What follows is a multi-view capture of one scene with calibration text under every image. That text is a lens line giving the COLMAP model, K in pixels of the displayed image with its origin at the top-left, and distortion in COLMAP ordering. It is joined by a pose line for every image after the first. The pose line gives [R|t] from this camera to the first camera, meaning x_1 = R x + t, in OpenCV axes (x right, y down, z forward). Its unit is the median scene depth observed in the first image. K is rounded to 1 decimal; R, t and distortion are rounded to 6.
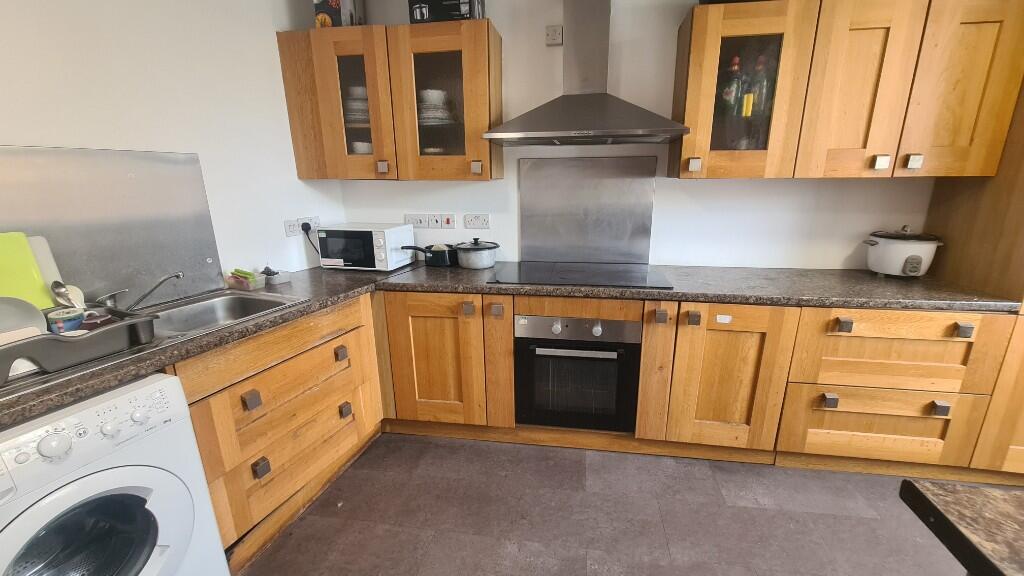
lens RADIAL K [[417.1, 0, 524.6], [0, 417.1, 290.7], [0, 0, 1]] dist [0.001594, -0.000164]
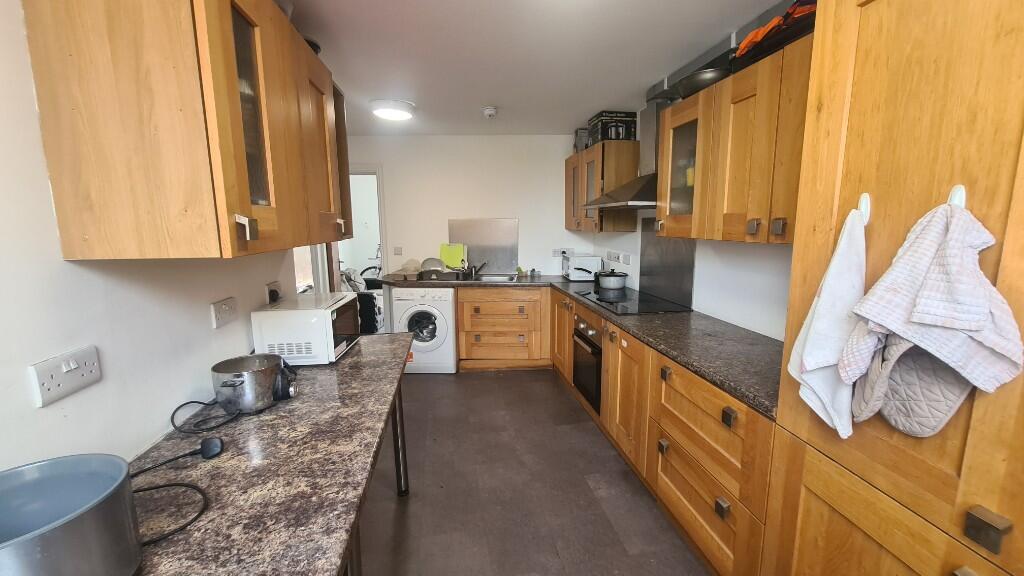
lens RADIAL K [[417.1, 0, 524.6], [0, 417.1, 290.7], [0, 0, 1]] dist [0.001594, -0.000164]
pose [[0.331918, 0.158614, -0.929877, 1.452015], [-0.244846, 0.966463, 0.077458, -0.106274], [0.910978, 0.201967, 0.359623, 0.212732]]
